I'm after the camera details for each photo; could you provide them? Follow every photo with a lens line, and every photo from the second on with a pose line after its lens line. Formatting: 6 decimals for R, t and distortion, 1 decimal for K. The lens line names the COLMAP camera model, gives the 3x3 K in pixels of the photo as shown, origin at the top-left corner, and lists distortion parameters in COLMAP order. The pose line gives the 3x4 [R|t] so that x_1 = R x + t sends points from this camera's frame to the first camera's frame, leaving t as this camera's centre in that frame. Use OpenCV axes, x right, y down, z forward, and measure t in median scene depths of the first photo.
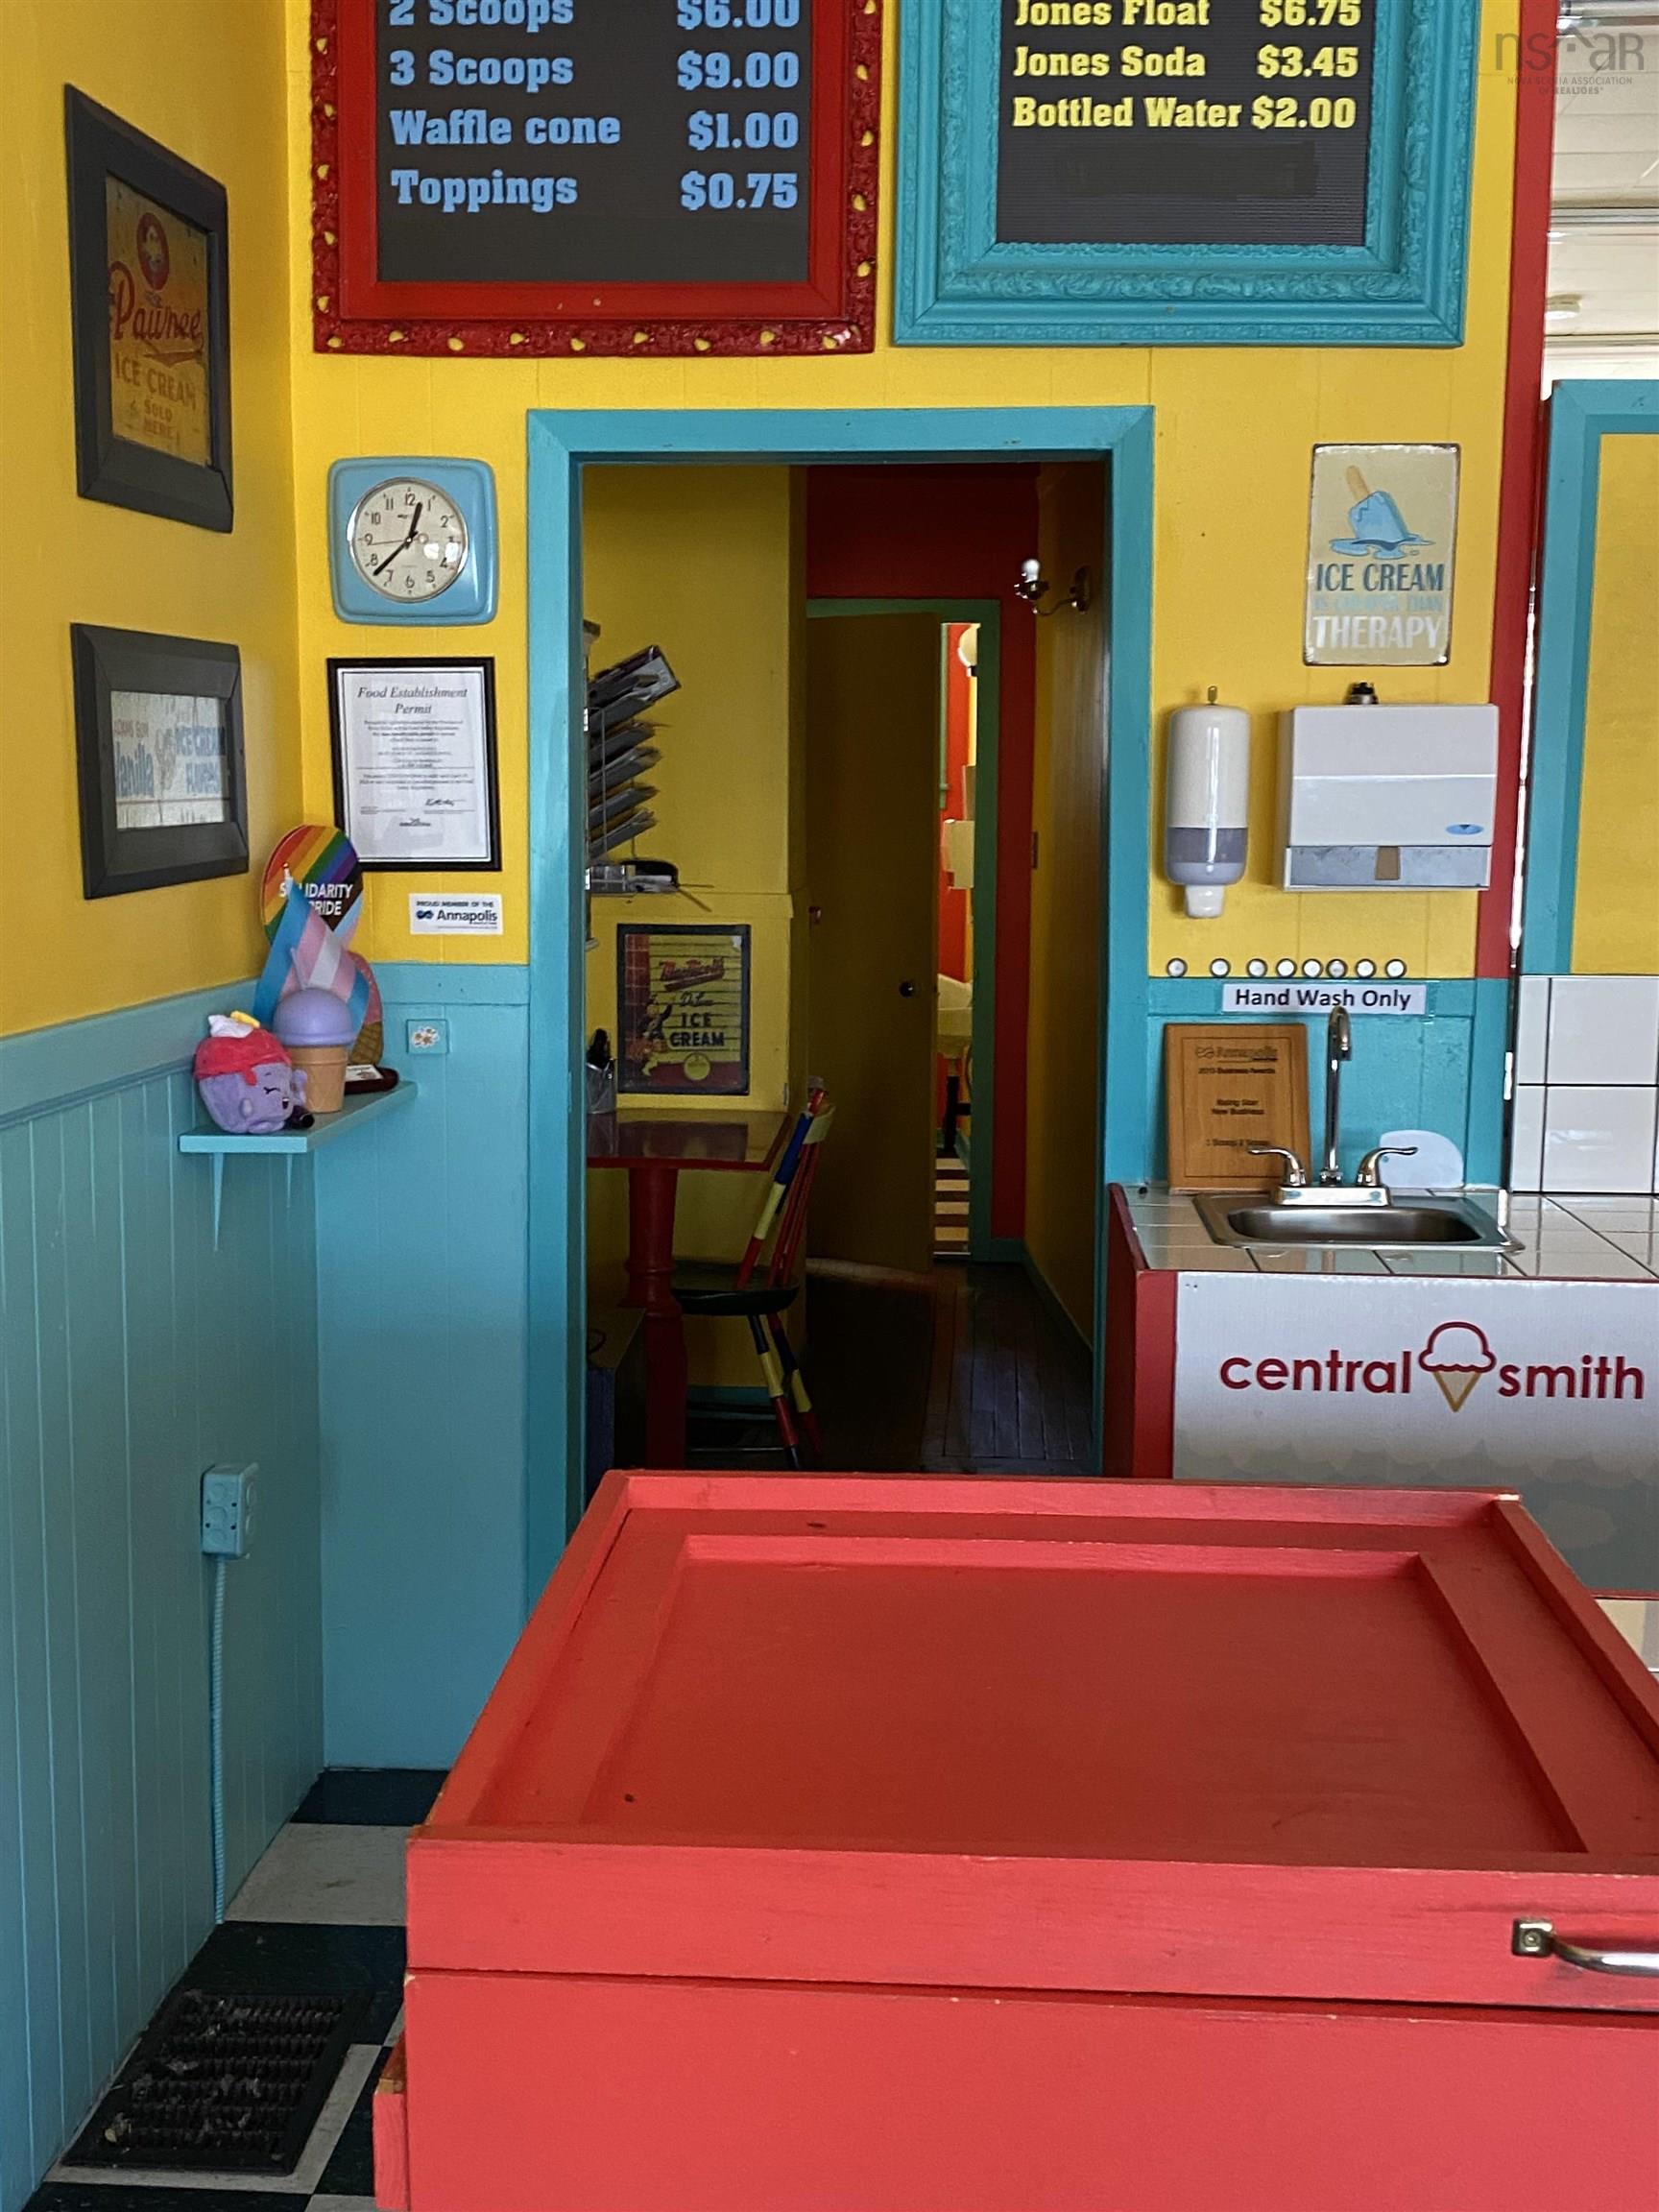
lens RADIAL K [[2462.2, 0, 845.4], [0, 2462.2, 1152.4], [0, 0, 1]] dist [0.050979, 0.000000]
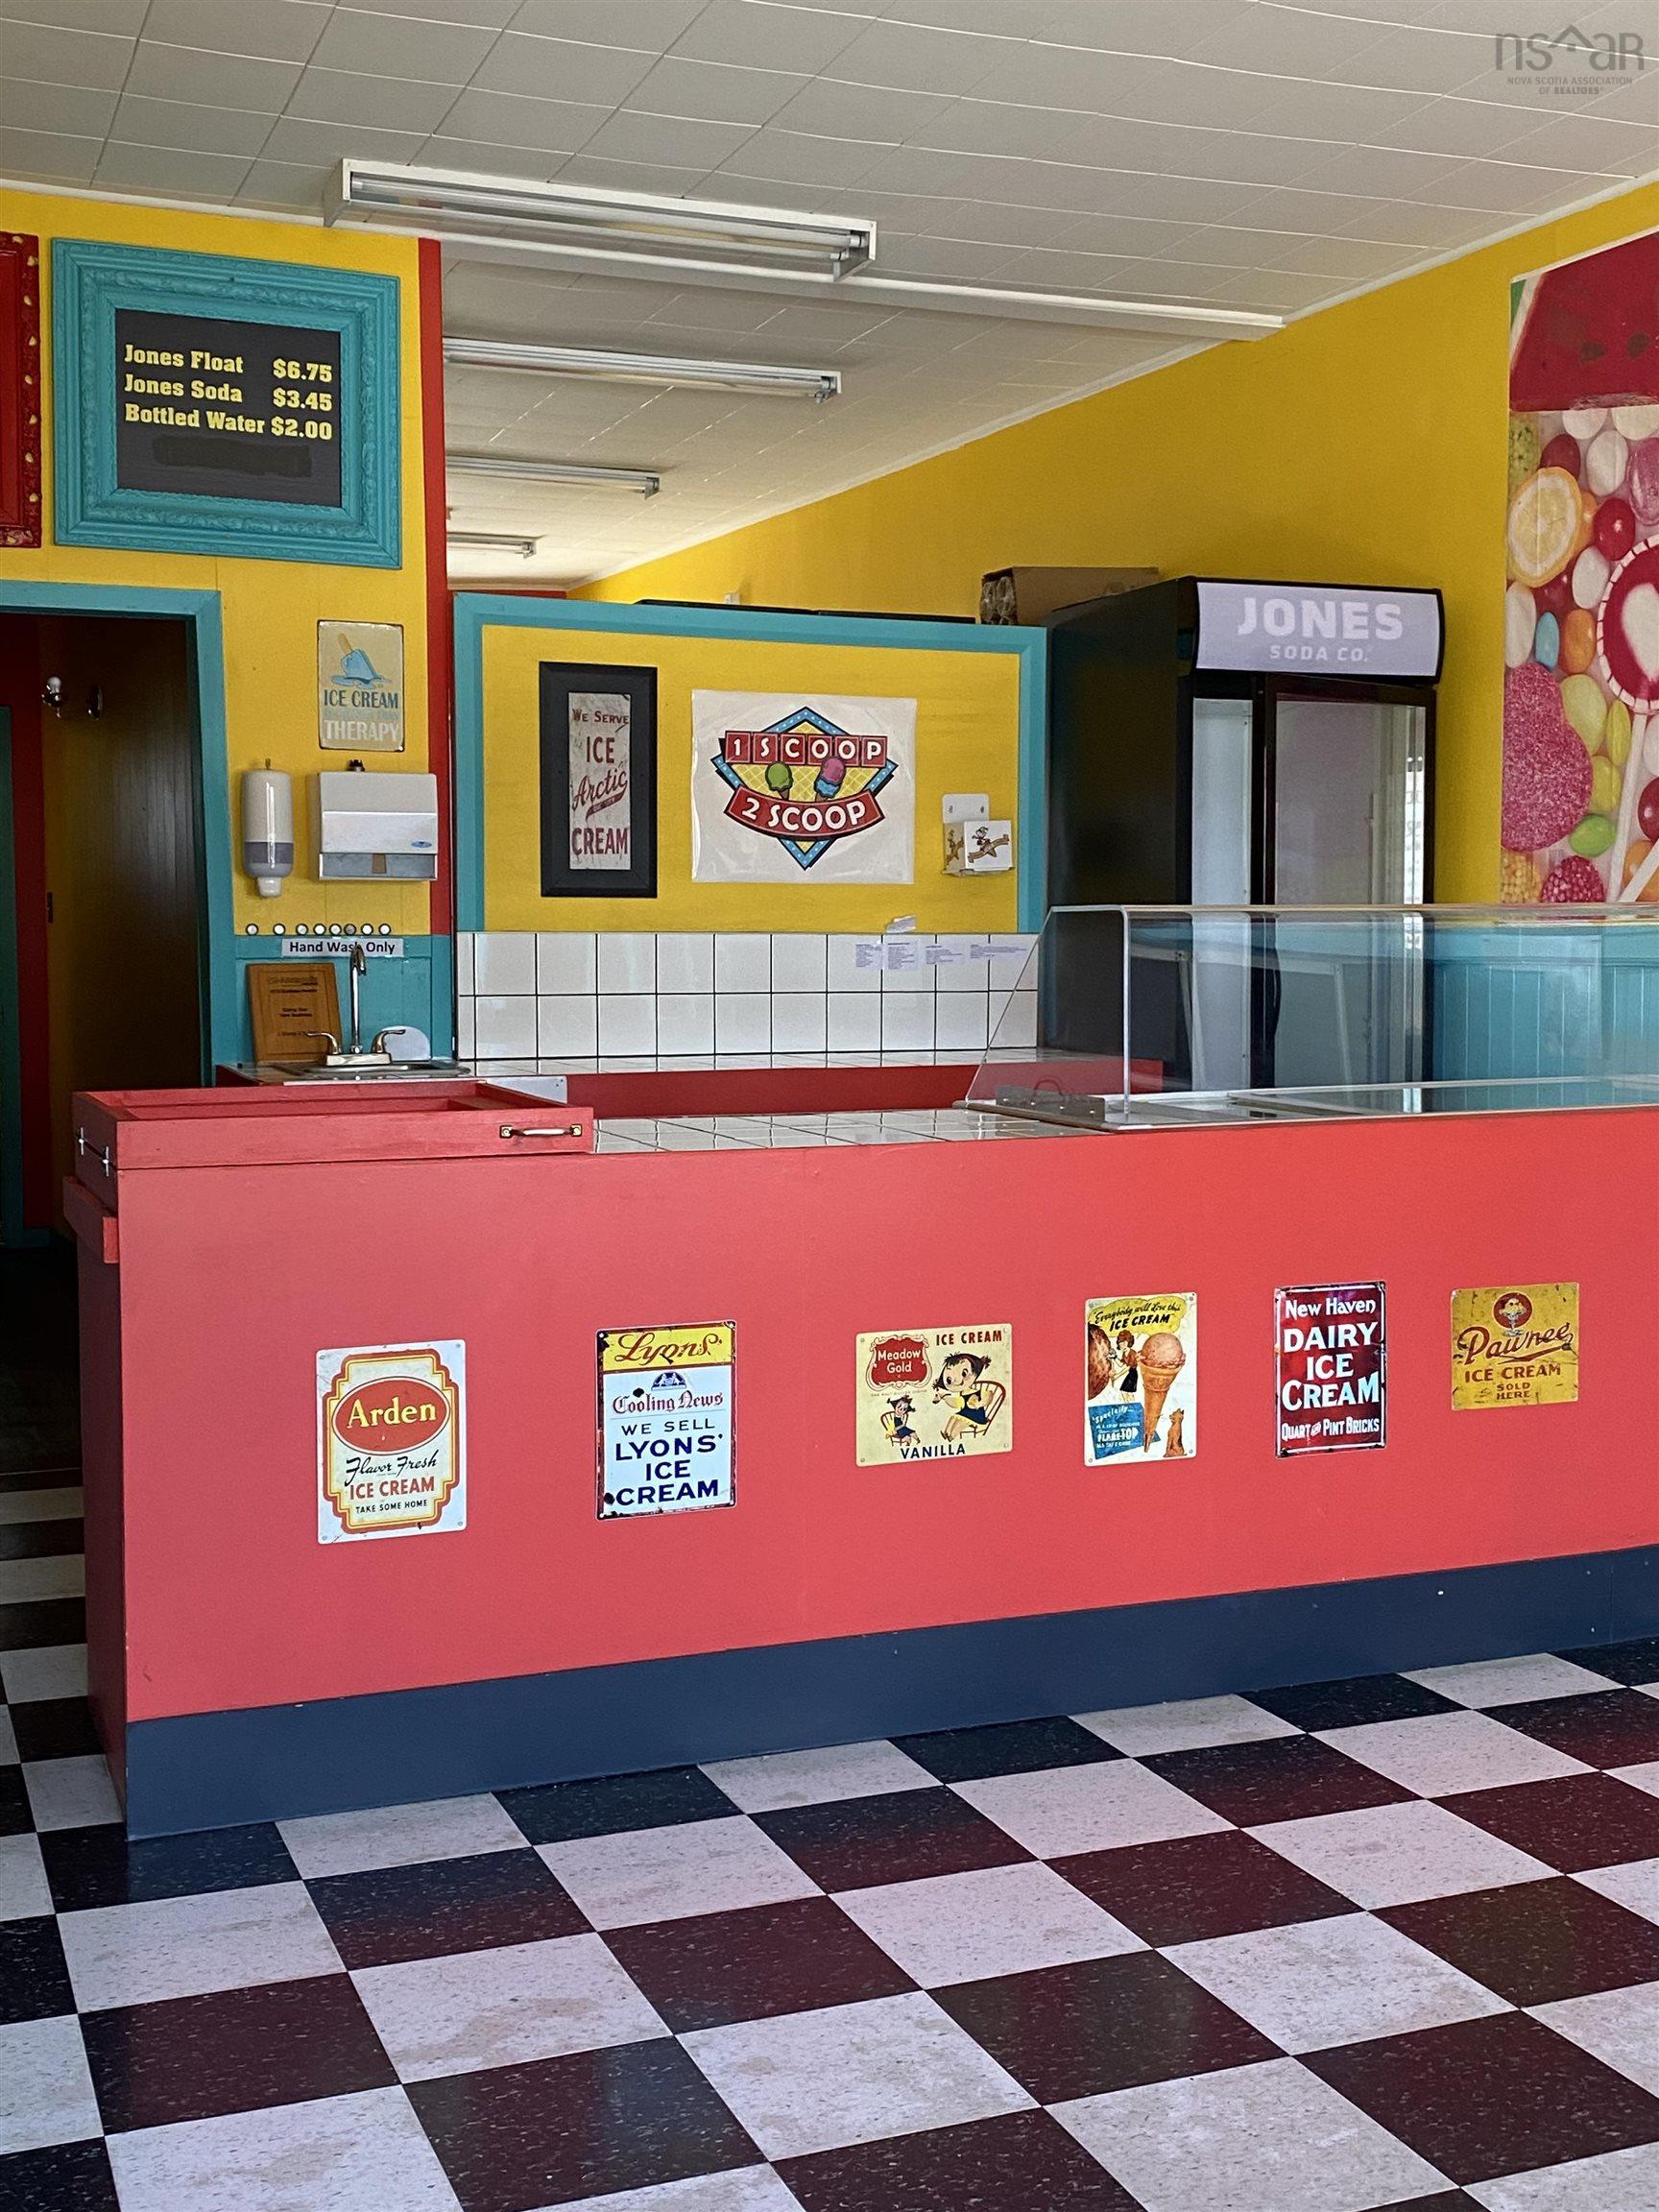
lens RADIAL K [[2462.2, 0, 843.7], [0, 2462.2, 1093.0], [0, 0, 1]] dist [0.050979, 0.000000]
pose [[0.904970, -0.032165, 0.424258, -0.213447], [0.063334, 0.996213, -0.059568, 0.158598], [-0.420735, 0.080777, 0.903580, -0.648151]]
